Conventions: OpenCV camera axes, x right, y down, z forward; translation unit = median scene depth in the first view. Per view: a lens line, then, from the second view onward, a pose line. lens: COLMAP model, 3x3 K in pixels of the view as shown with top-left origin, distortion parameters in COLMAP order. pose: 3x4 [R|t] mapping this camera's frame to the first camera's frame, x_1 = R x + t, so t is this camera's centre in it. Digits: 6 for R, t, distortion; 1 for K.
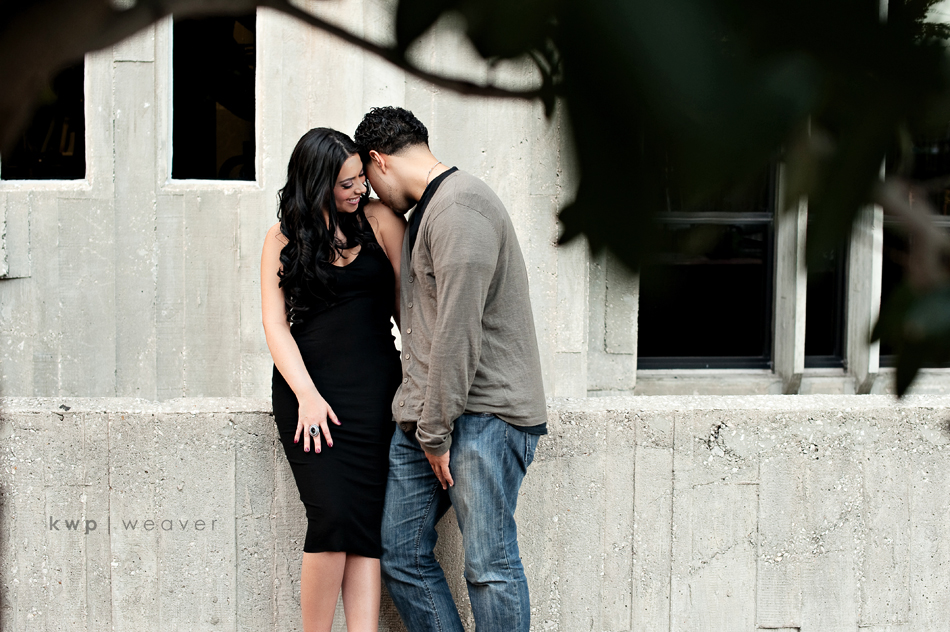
lens RADIAL K [[1523.2, 0, 487.0], [0, 1523.2, 315.9], [0, 0, 1]] dist [-0.138795, 0.075716]
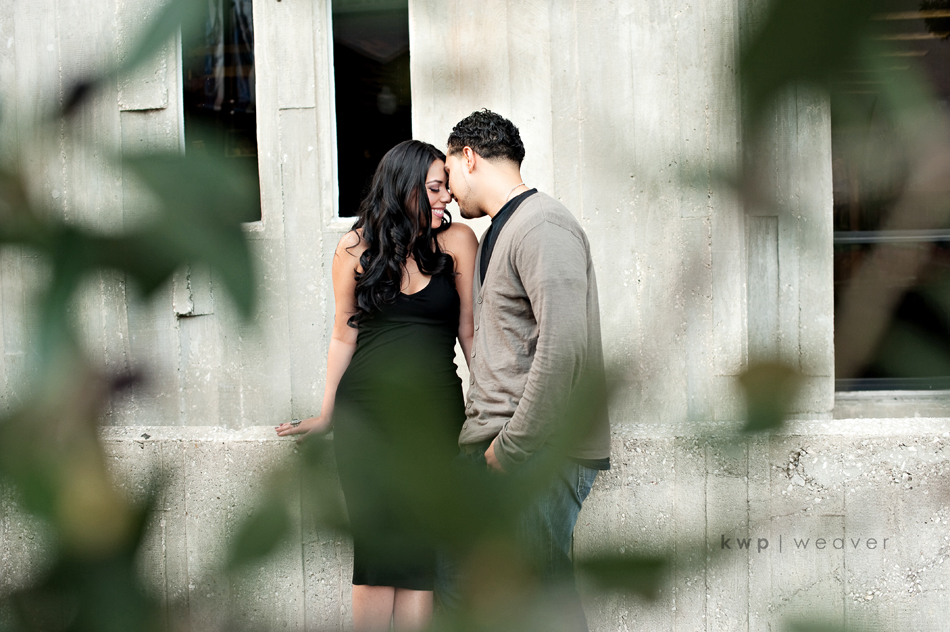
lens RADIAL K [[1383.5, 0, 475.0], [0, 1383.5, 316.0], [0, 0, 1]] dist [-0.156084, 0.177626]
pose [[0.961174, -0.026797, -0.274637, 0.193680], [0.020911, 0.999485, -0.024337, 0.004945], [0.275148, 0.017649, 0.961240, 0.135583]]
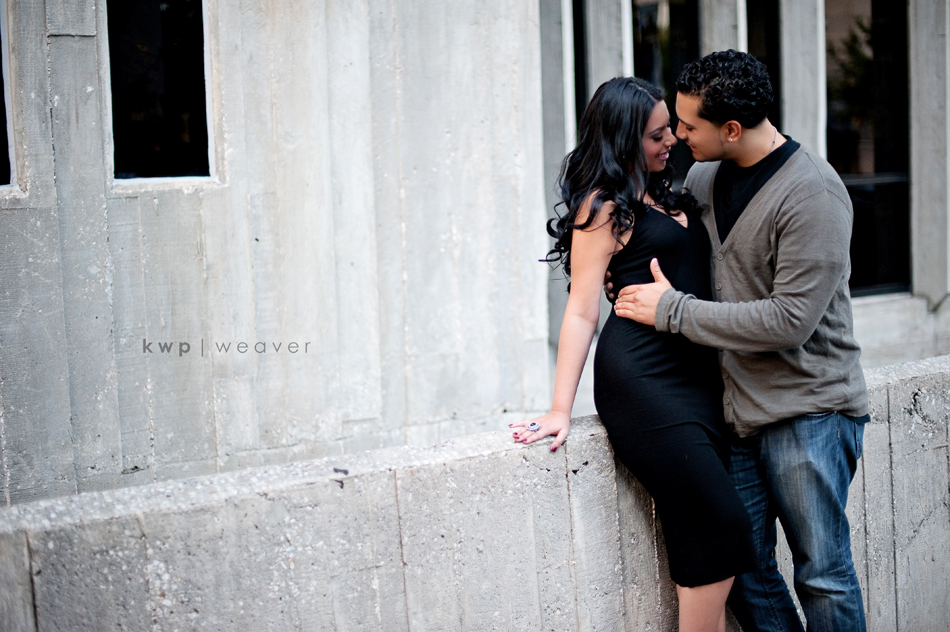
lens RADIAL K [[1383.5, 0, 475.0], [0, 1383.5, 316.0], [0, 0, 1]] dist [-0.156084, 0.177626]
pose [[0.891600, -0.092886, 0.443194, -0.493553], [0.085492, 0.995663, 0.036687, -0.035287], [-0.444680, 0.005179, 0.895675, 0.324328]]
